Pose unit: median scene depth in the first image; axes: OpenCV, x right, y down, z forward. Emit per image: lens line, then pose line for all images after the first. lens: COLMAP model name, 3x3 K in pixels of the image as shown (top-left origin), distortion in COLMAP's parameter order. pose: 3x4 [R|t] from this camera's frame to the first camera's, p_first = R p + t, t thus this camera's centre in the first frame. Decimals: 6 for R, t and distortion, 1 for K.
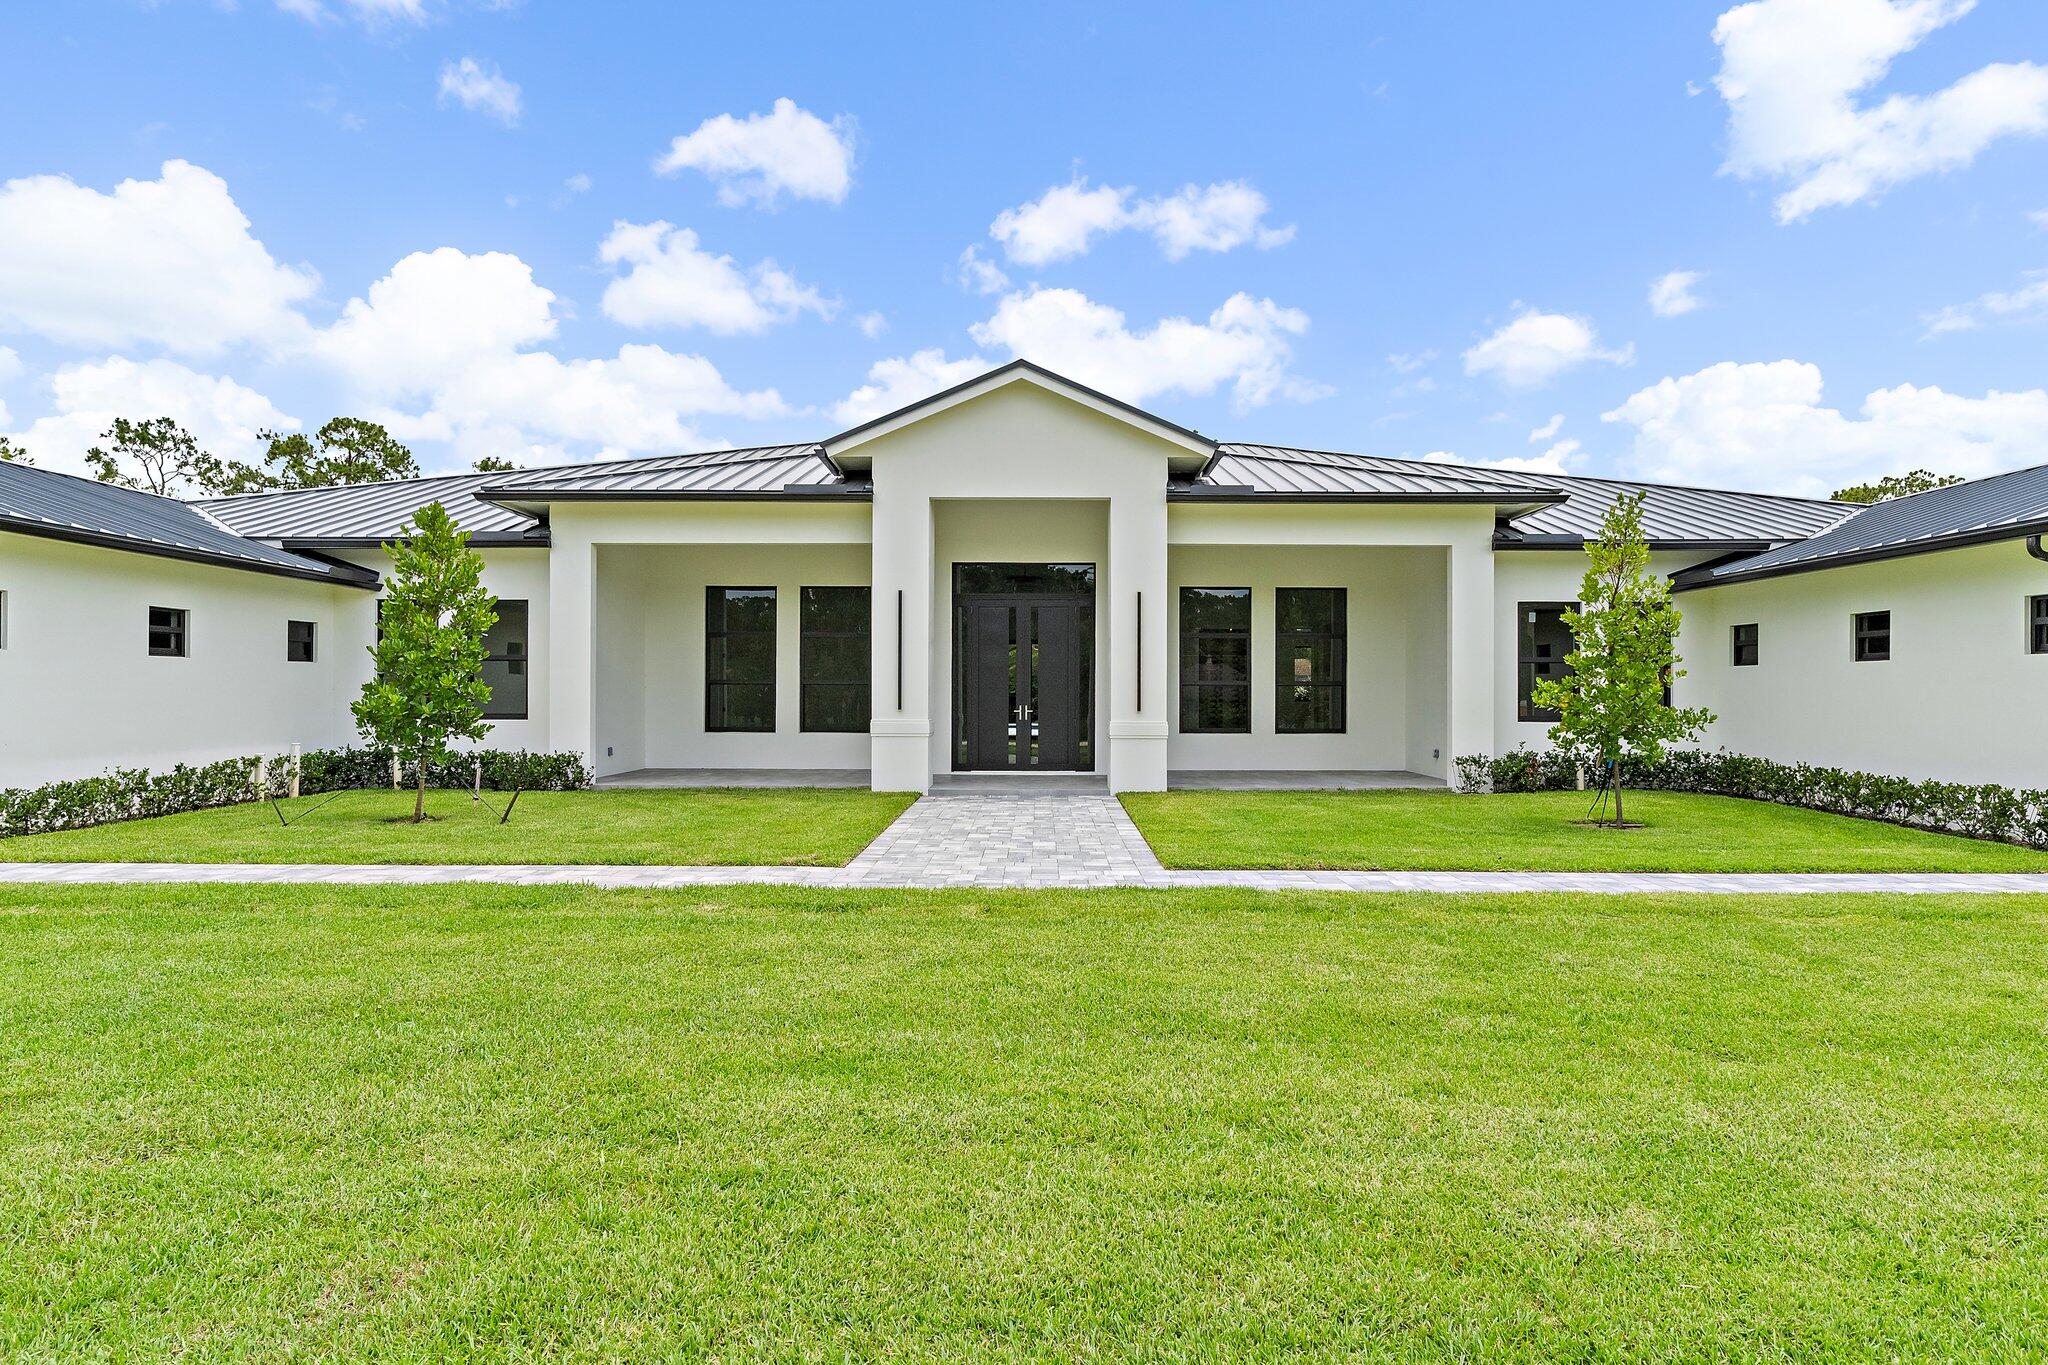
lens RADIAL K [[1167.4, 0, 1024.0], [0, 1167.4, 682.5], [0, 0, 1]] dist [-0.002806, -0.000456]
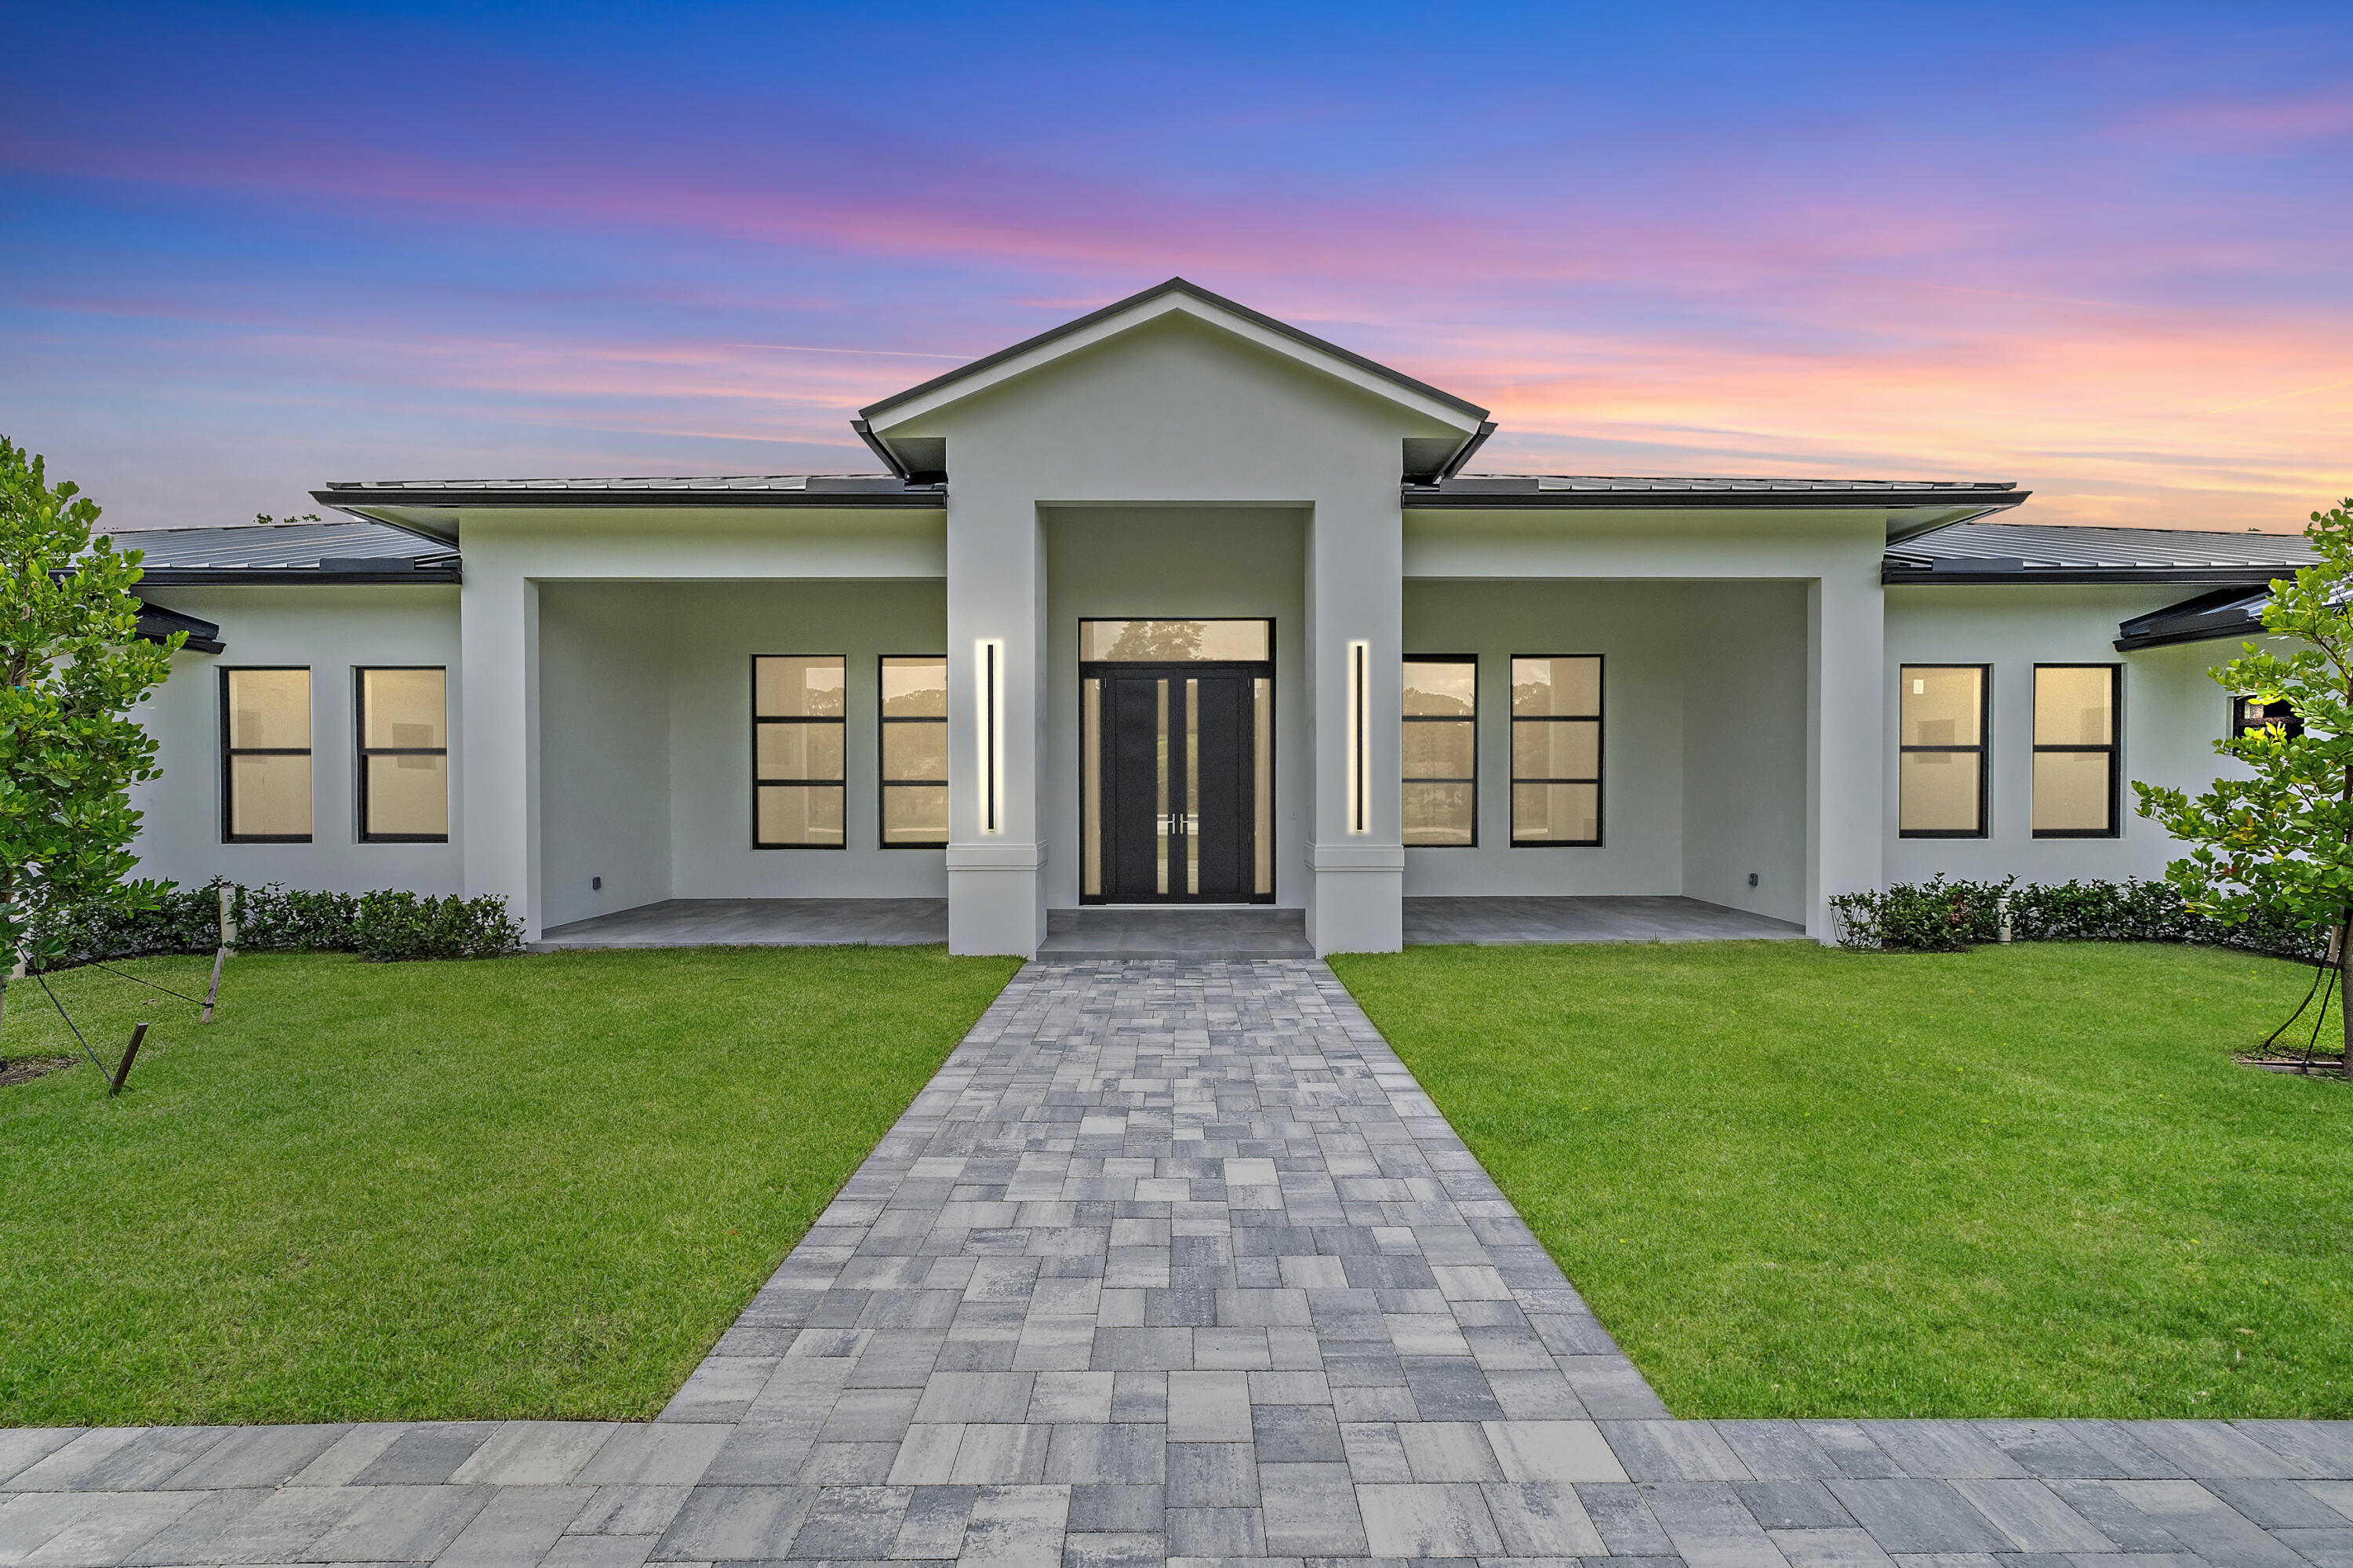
lens RADIAL K [[993.0, 0, 1190.4], [0, 993.0, 798.1], [0, 0, 1]] dist [-0.000657, 0.000100]
pose [[0.999658, -0.005704, 0.025513, -0.009894], [0.004994, 0.999600, 0.027822, -0.008895], [-0.025661, -0.027685, 0.999287, 0.441986]]
